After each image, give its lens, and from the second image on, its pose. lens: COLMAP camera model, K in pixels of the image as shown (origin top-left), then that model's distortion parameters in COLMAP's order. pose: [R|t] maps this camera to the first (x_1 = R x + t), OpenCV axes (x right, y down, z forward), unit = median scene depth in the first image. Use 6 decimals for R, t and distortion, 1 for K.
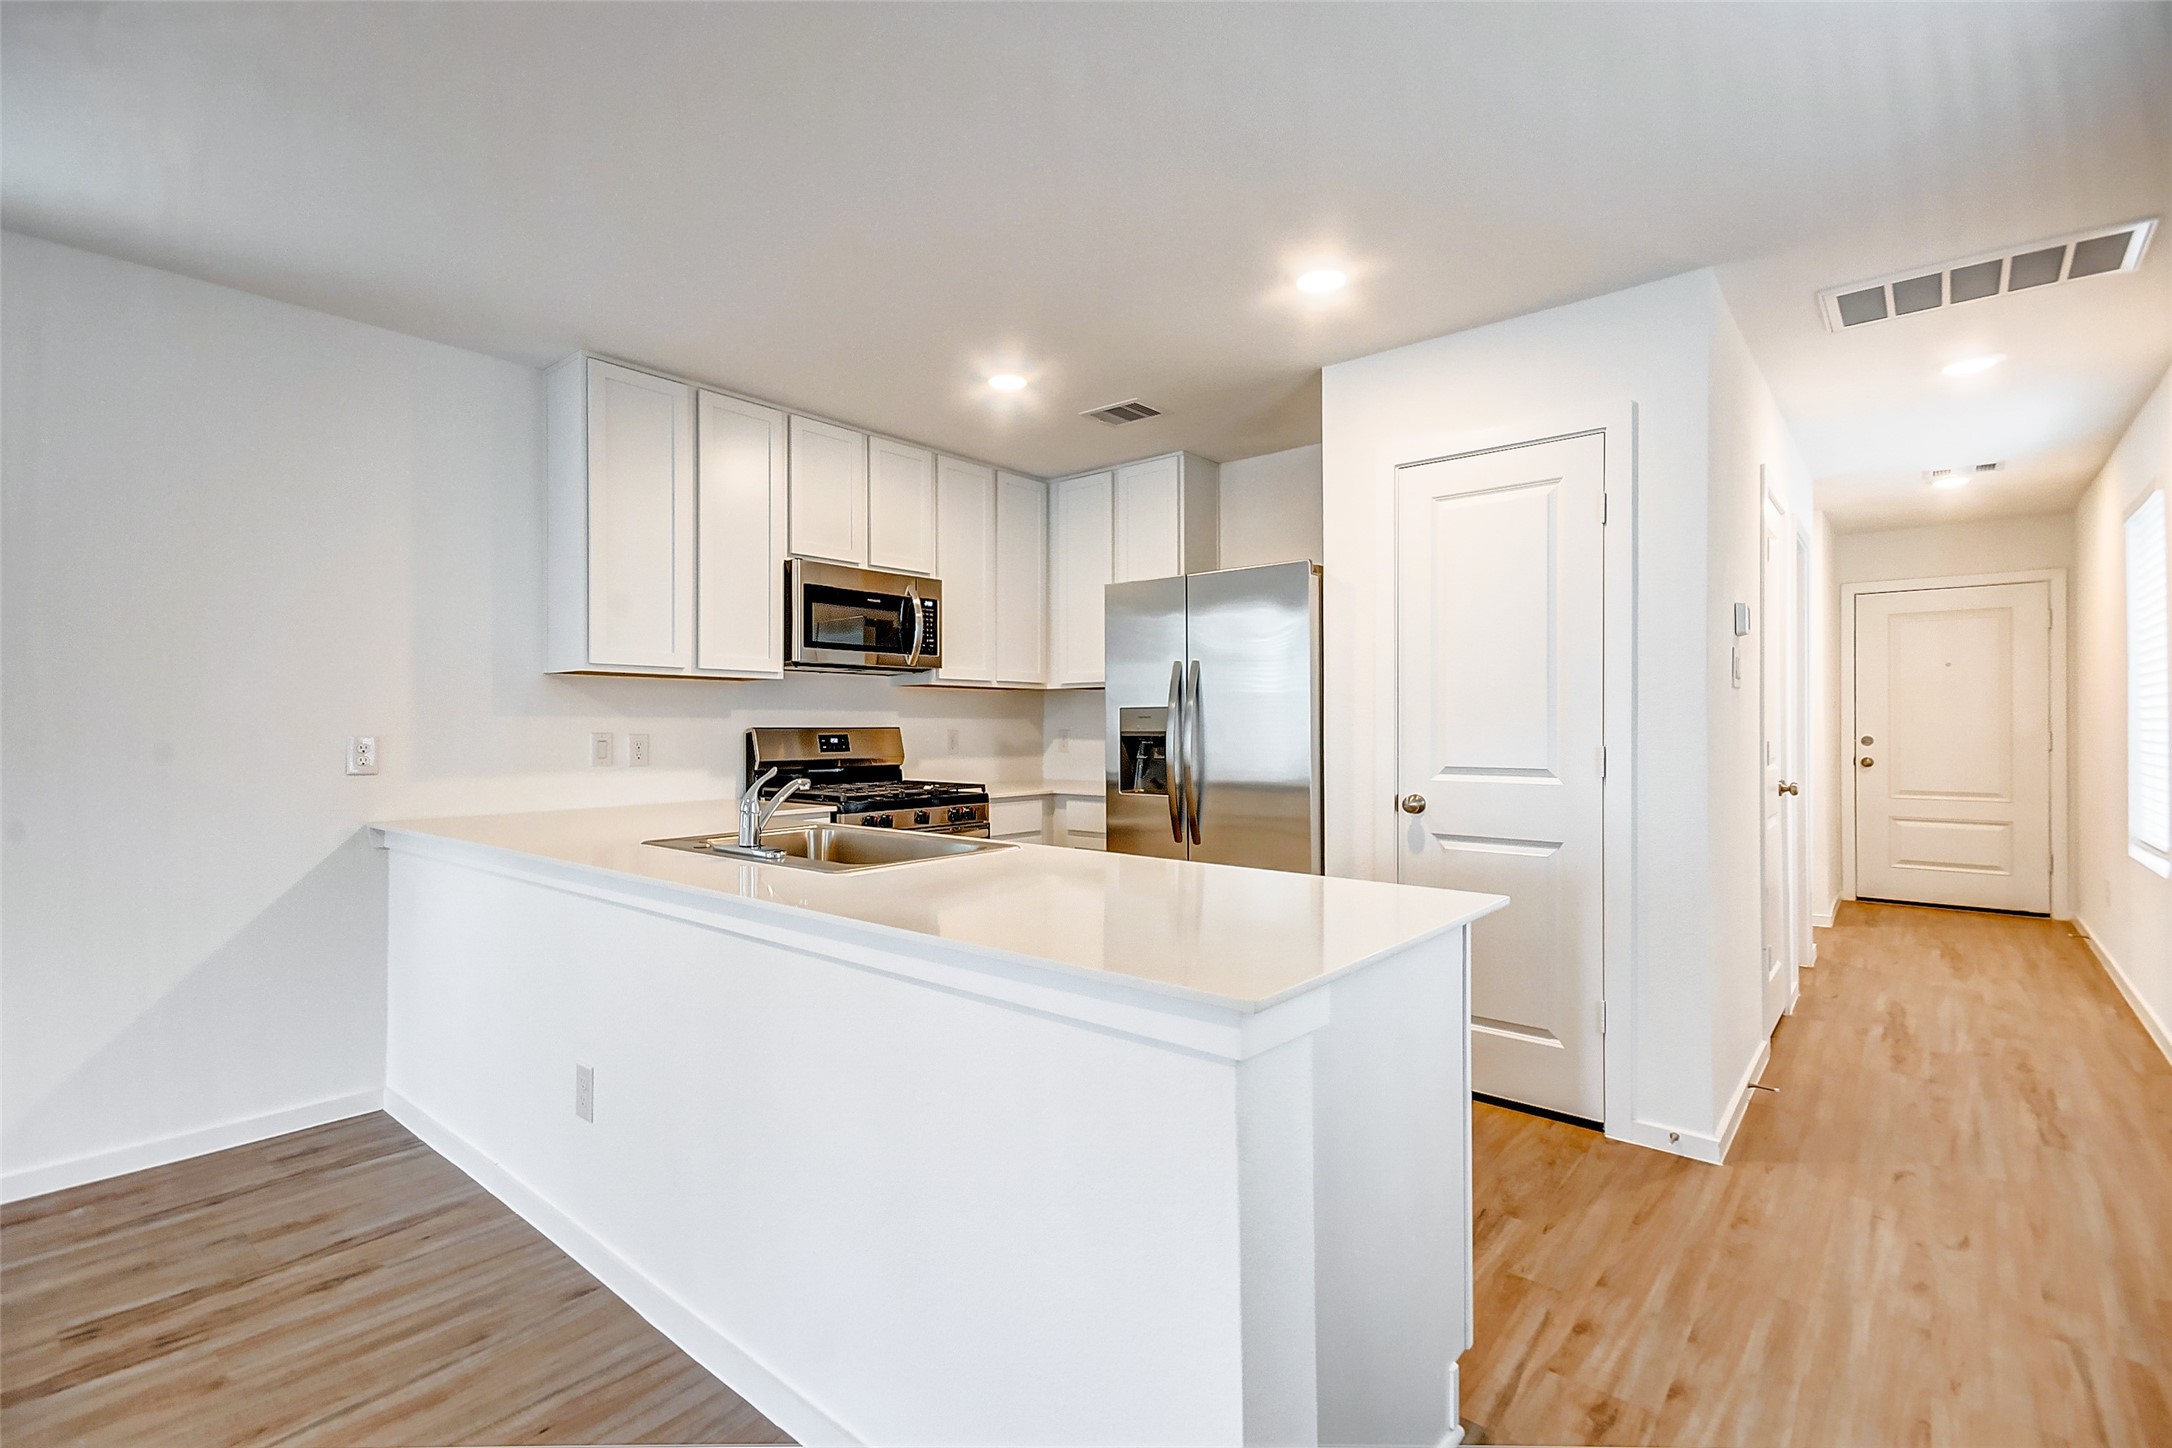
lens RADIAL K [[1021.2, 0, 1058.2], [0, 1021.2, 716.6], [0, 0, 1]] dist [0.002476, 0.000059]
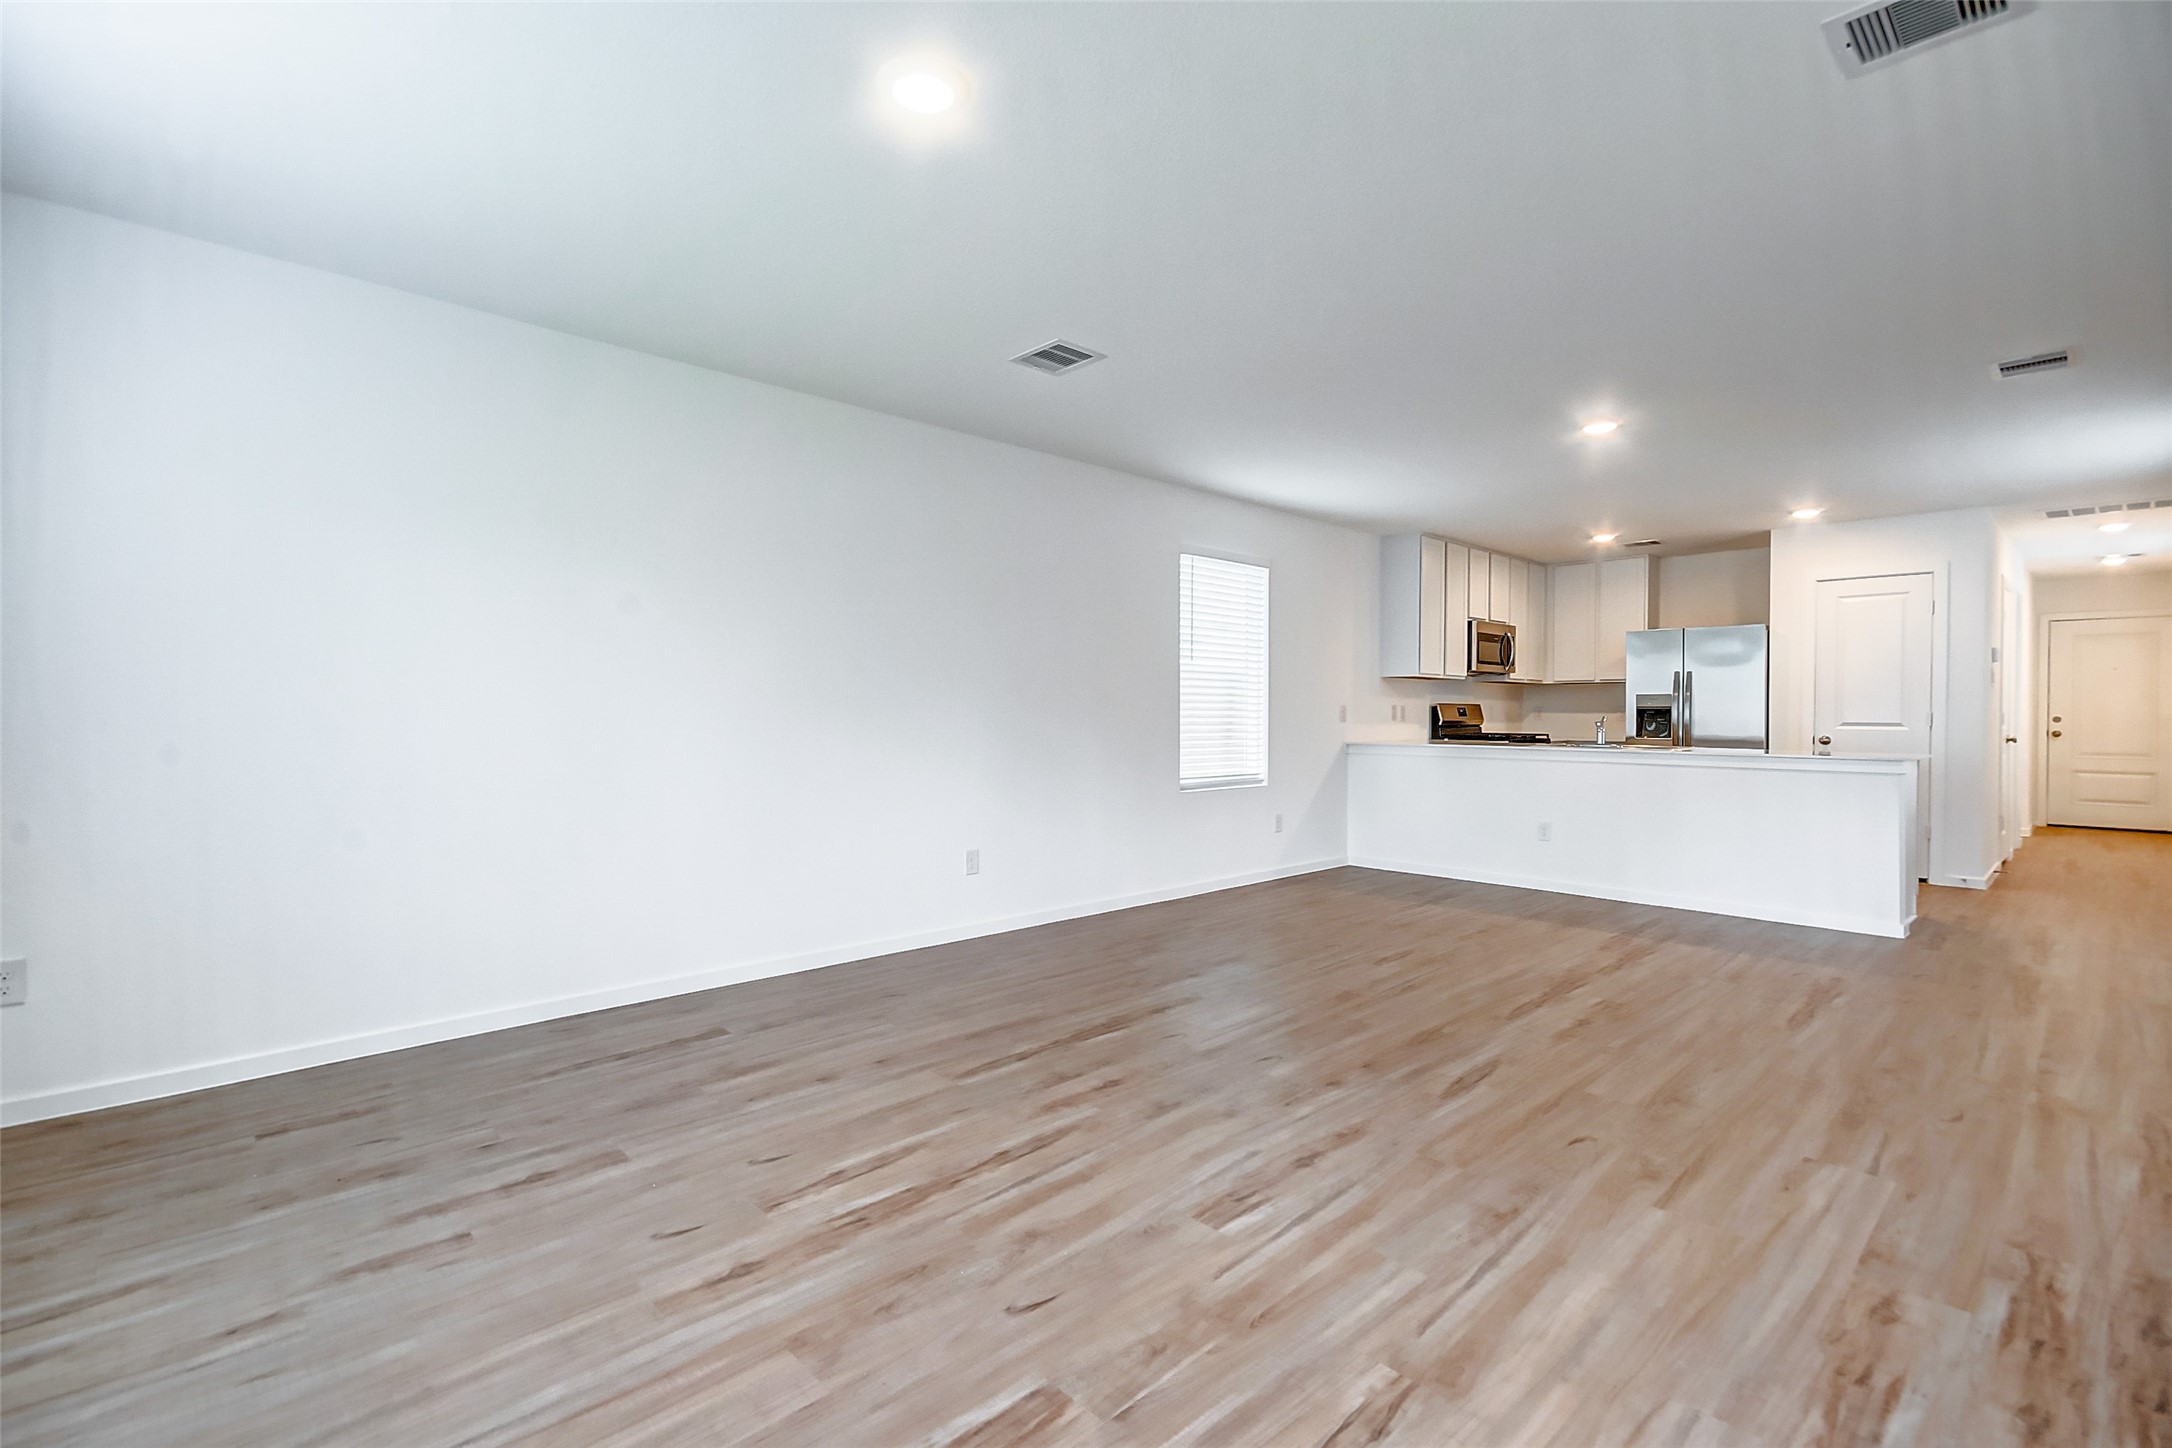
lens RADIAL K [[971.1, 0, 1078.4], [0, 971.1, 715.3], [0, 0, 1]] dist [0.003991, -0.010550]
pose [[0.992357, 0.008045, -0.123134, -0.783104], [-0.006644, 0.999908, 0.011791, 0.016865], [0.123218, -0.010882, 0.992320, -0.989018]]
